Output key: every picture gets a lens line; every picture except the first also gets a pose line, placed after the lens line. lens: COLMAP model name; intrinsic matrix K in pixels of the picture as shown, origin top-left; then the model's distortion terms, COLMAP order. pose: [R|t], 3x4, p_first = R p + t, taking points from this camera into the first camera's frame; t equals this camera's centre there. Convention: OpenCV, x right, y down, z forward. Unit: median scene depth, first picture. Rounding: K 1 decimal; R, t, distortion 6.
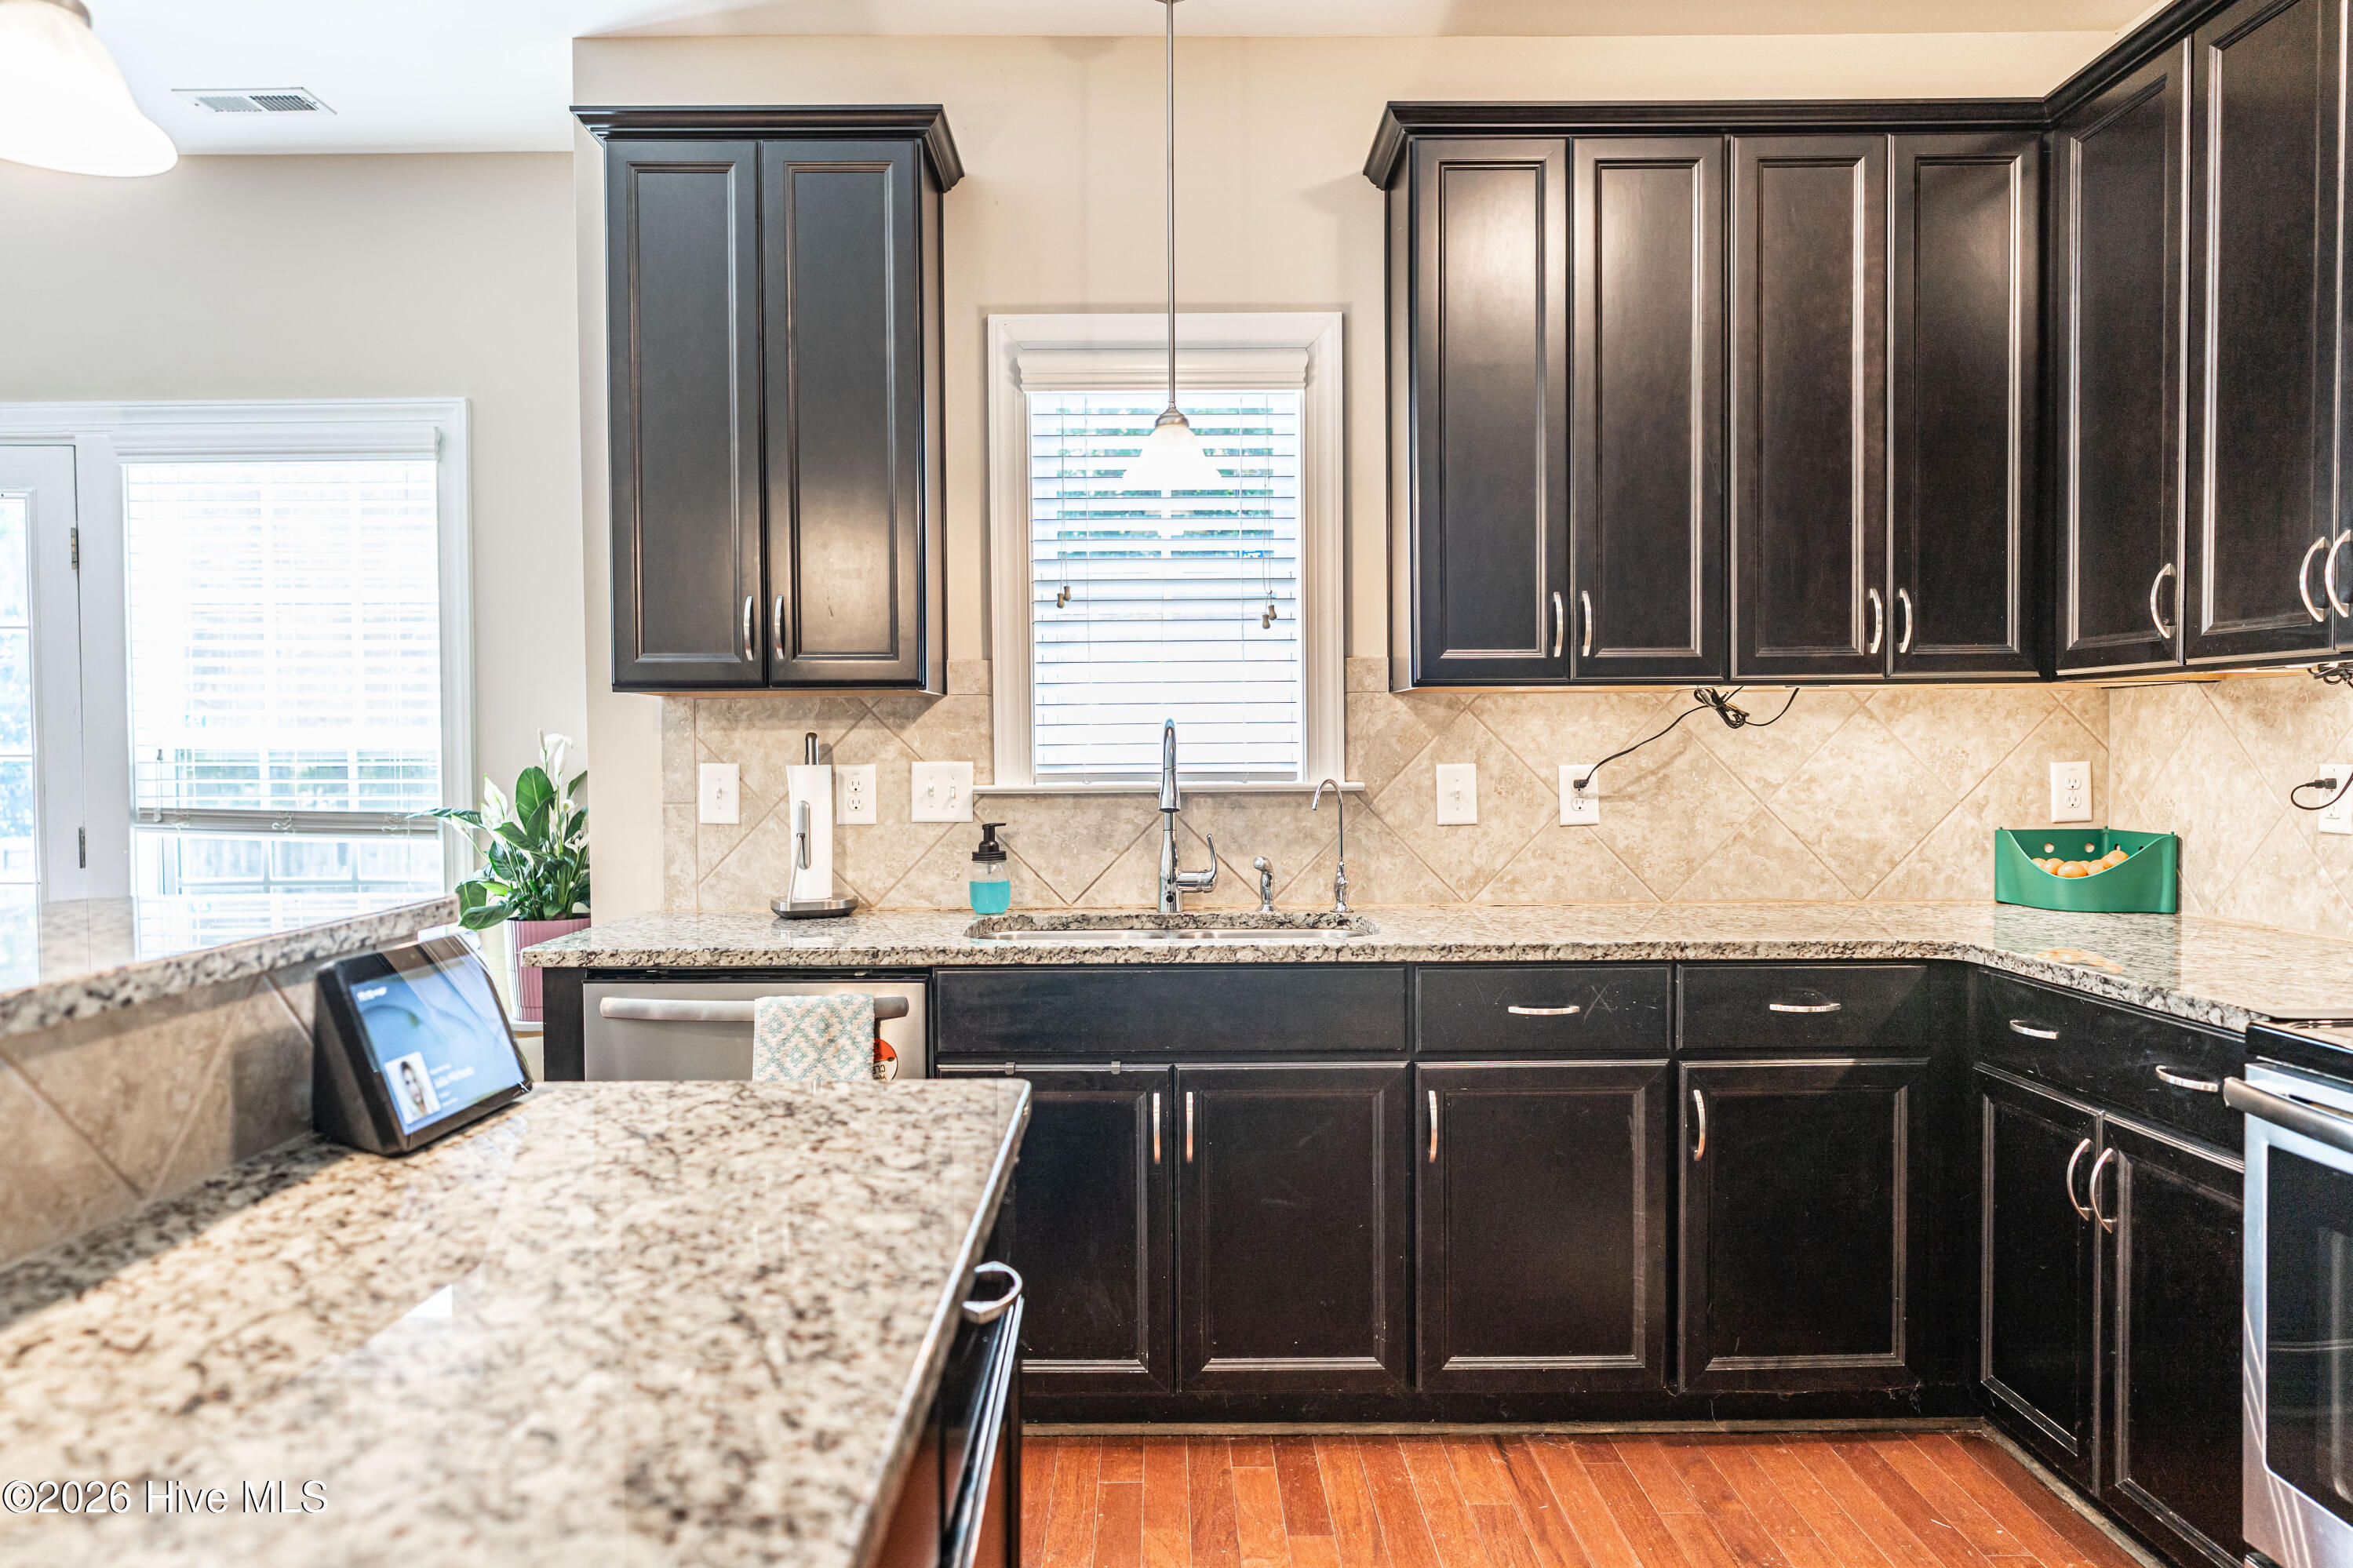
lens RADIAL K [[1582.7, 0, 1172.8], [0, 1582.7, 777.8], [0, 0, 1]] dist [0.011945, -0.001530]
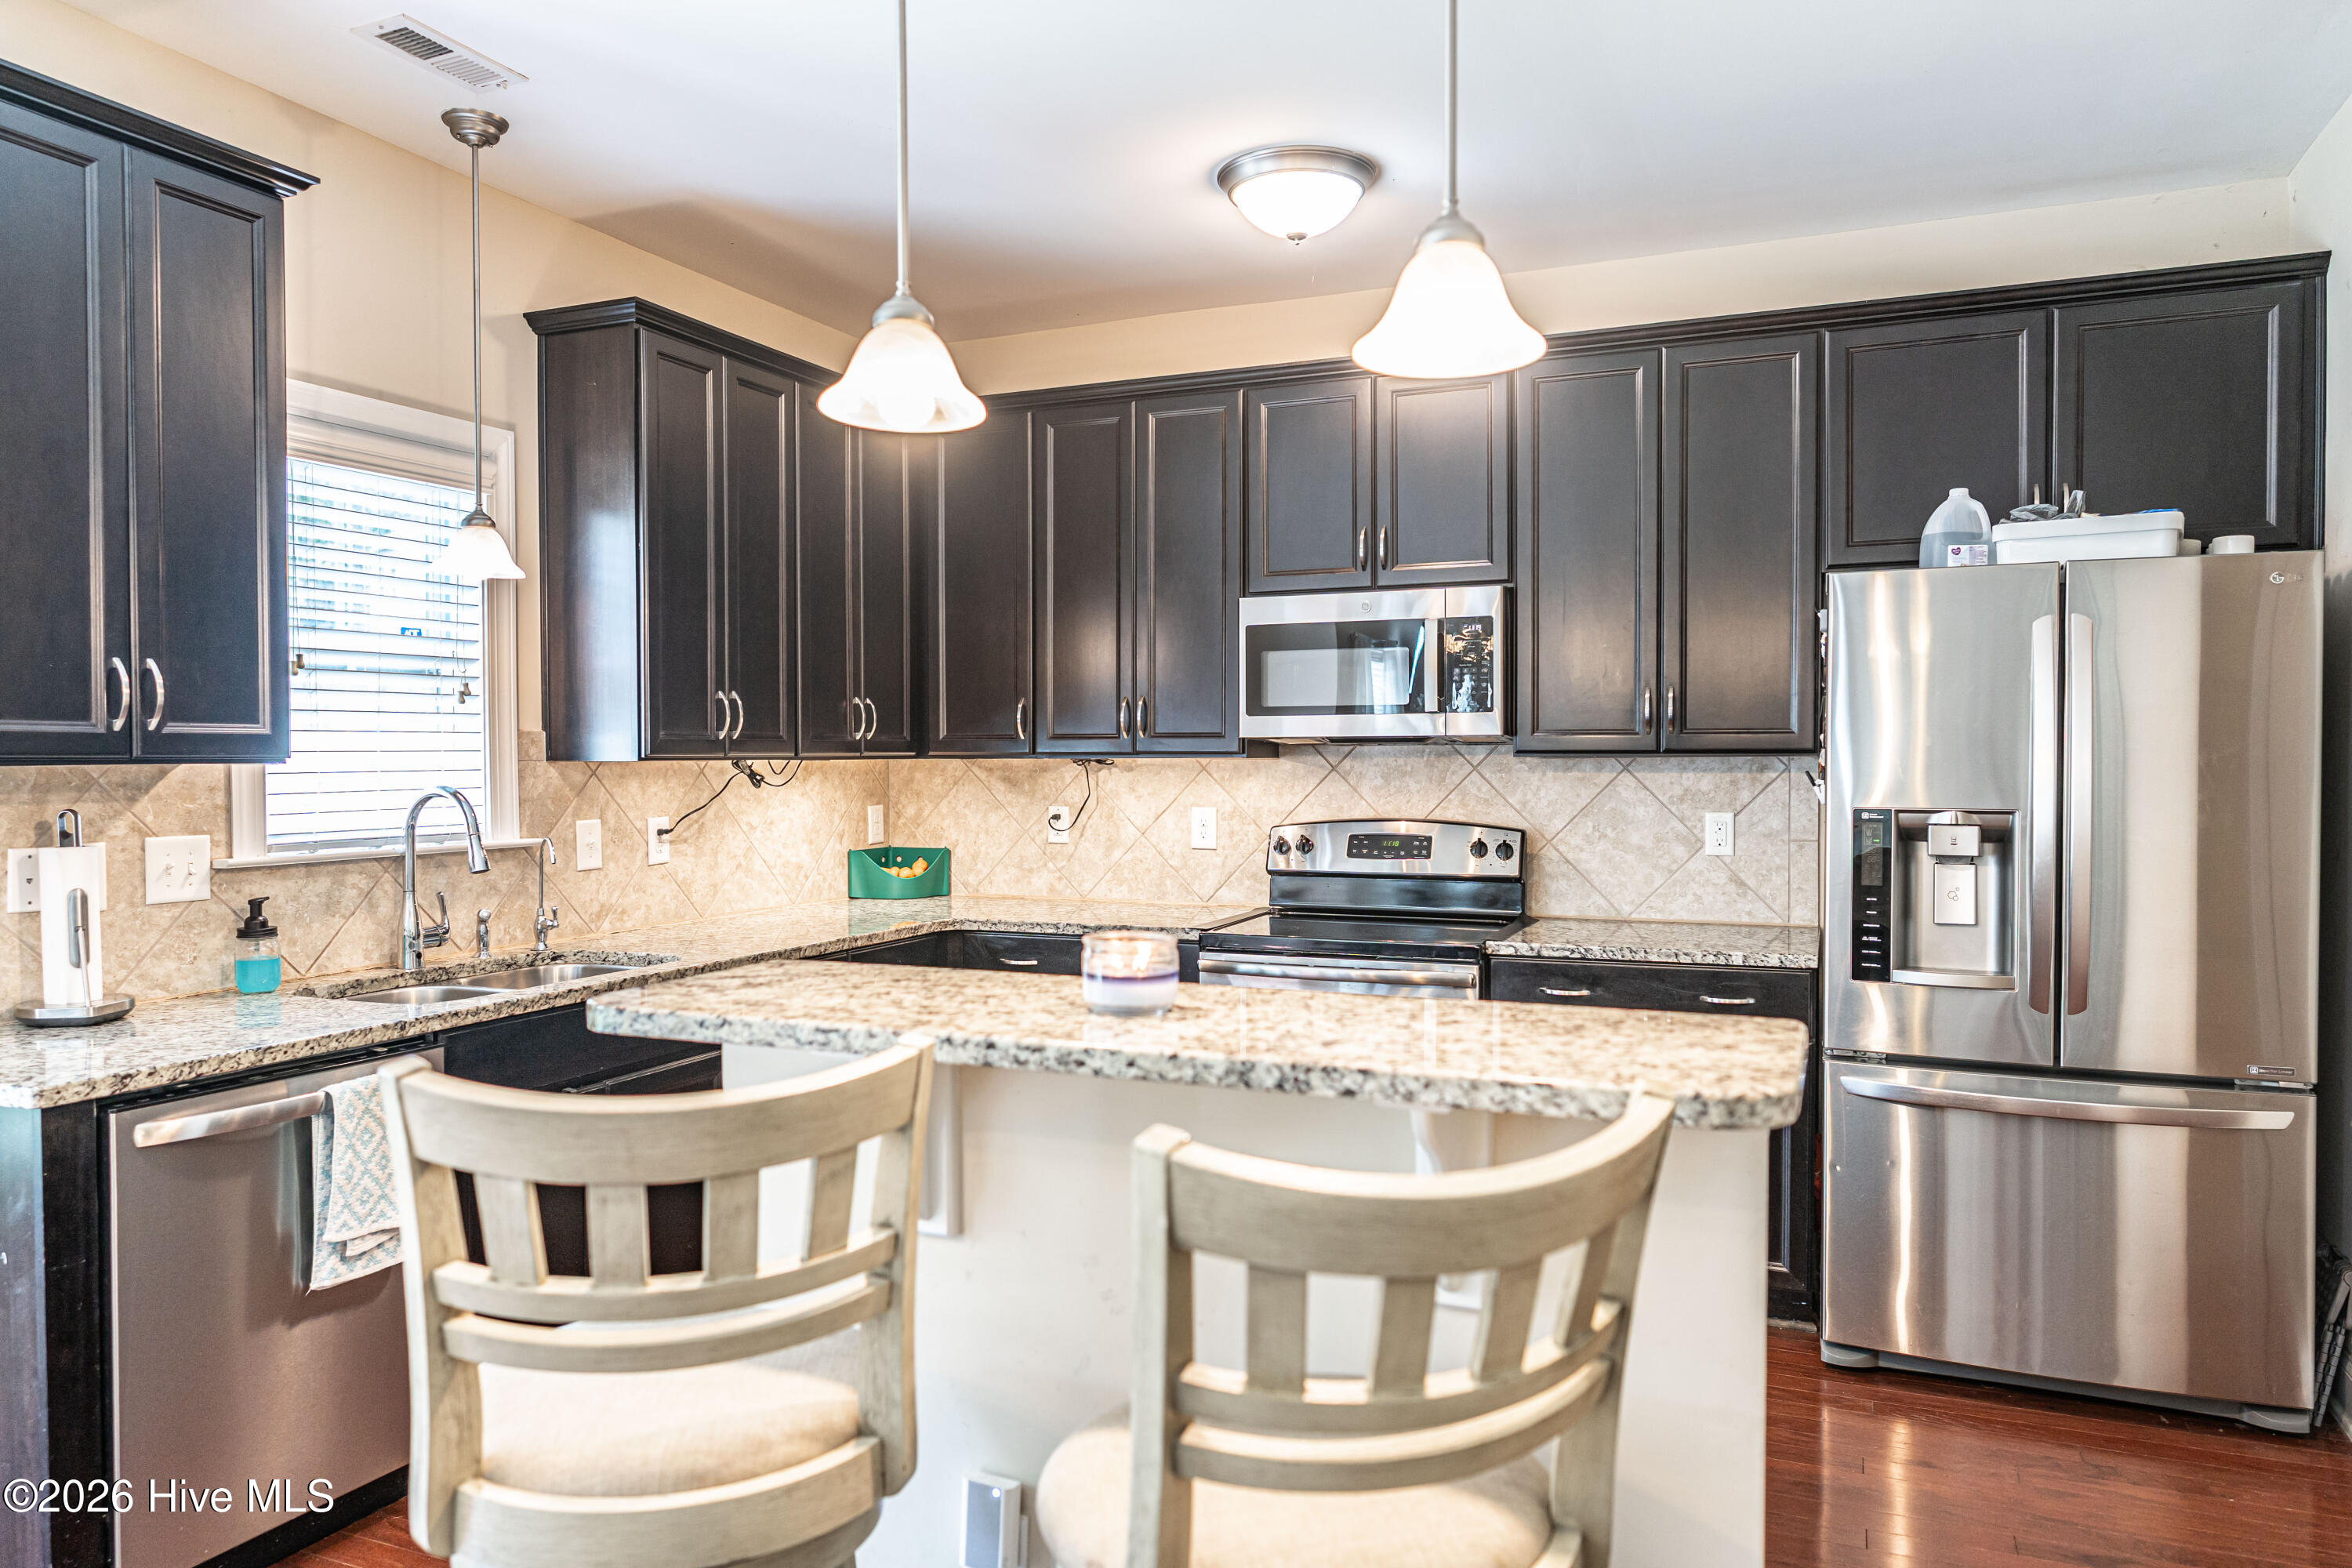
lens RADIAL K [[1582.3, 0, 1175.2], [0, 1582.3, 783.4], [0, 0, 1]] dist [0.011945, -0.001530]
pose [[0.397028, -0.012189, 0.917726, -0.761595], [0.017462, 0.999831, 0.005724, -0.036034], [-0.917640, 0.013753, 0.397174, 0.103136]]
